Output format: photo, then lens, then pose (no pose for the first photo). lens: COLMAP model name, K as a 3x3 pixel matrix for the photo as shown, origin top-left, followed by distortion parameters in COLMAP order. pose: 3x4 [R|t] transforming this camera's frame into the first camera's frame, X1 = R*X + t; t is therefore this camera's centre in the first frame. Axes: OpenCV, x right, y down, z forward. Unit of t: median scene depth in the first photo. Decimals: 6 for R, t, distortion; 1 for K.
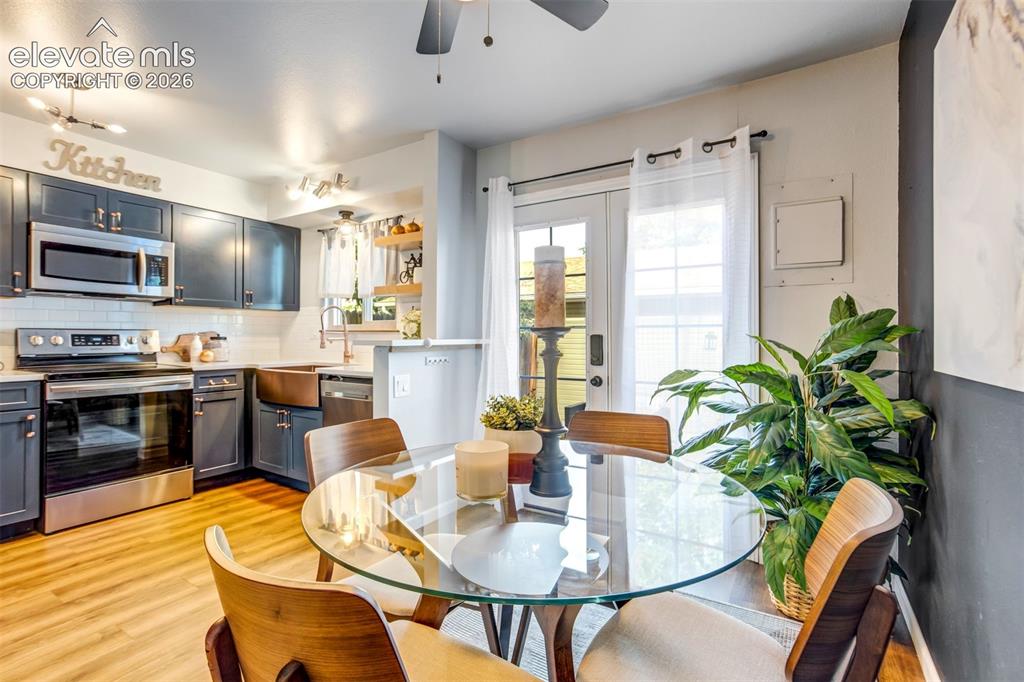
lens RADIAL K [[477.9, 0, 506.8], [0, 477.9, 336.3], [0, 0, 1]] dist [-0.039046, 0.021903]
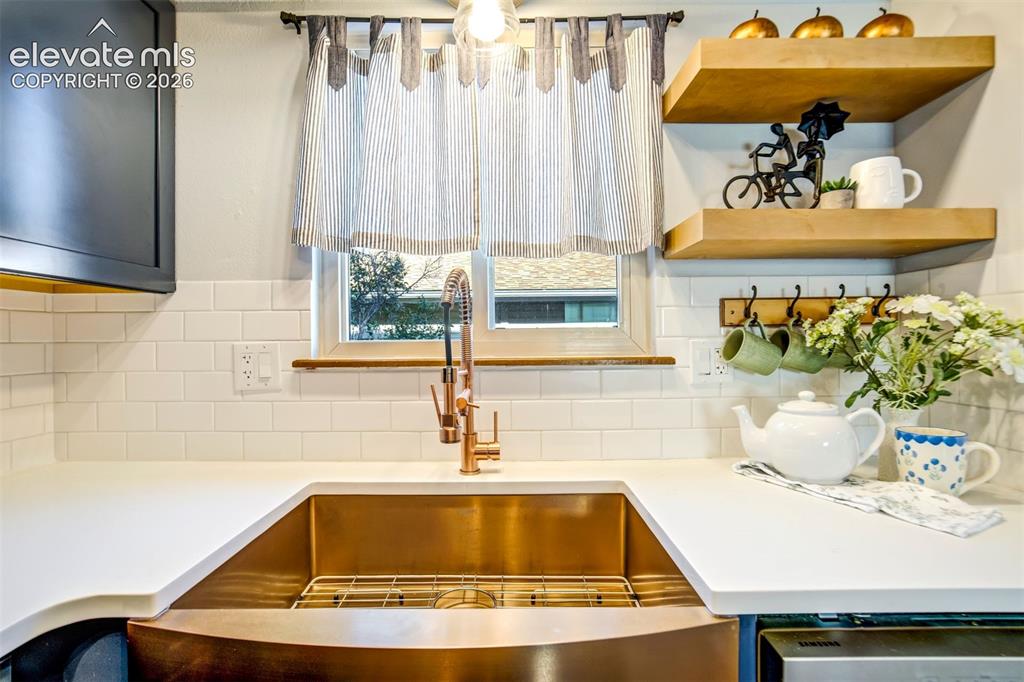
lens RADIAL K [[477.9, 0, 506.8], [0, 477.9, 336.3], [0, 0, 1]] dist [-0.039046, 0.021903]
pose [[0.846863, -0.008505, 0.531743, -0.555046], [0.011899, 0.999925, -0.002957, -0.031679], [-0.531678, 0.008831, 0.846900, 0.871654]]
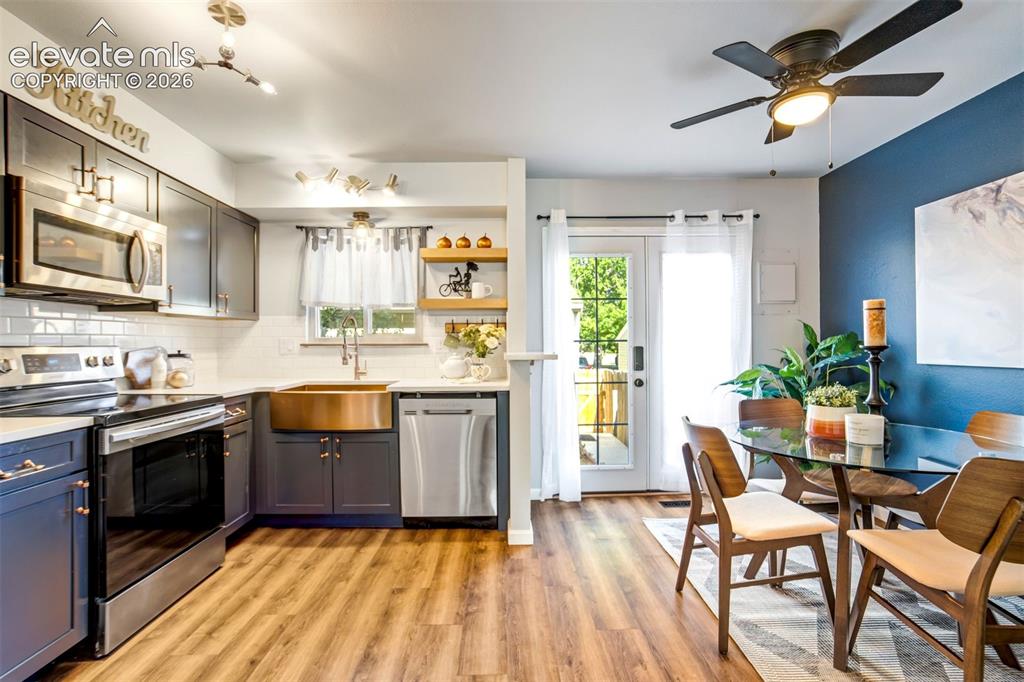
lens RADIAL K [[478.6, 0, 508.9], [0, 478.6, 342.8], [0, 0, 1]] dist [-0.034065, 0.022762]
pose [[0.837029, -0.007802, 0.547104, -0.695275], [0.008846, 0.999961, 0.000726, -0.015023], [-0.547088, 0.004232, 0.837065, 0.100144]]
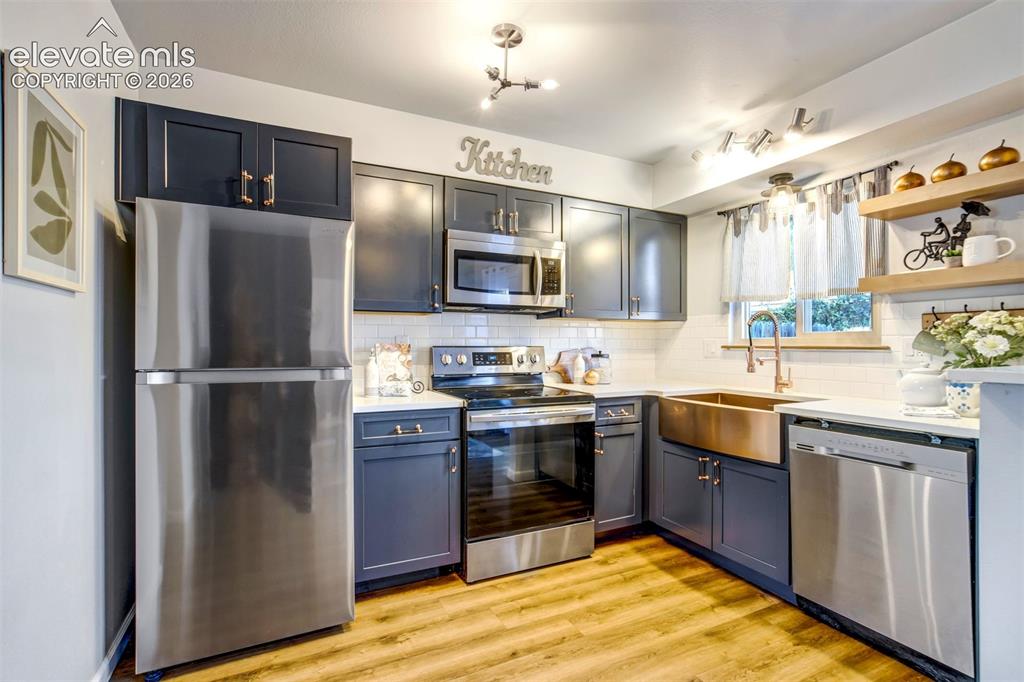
lens RADIAL K [[477.5, 0, 506.9], [0, 477.5, 348.5], [0, 0, 1]] dist [-0.045724, 0.024583]
pose [[0.850445, 0.001283, -0.526062, -0.367205], [0.001553, 0.999987, 0.004950, -0.015780], [0.526062, -0.005027, 0.850432, 0.236989]]
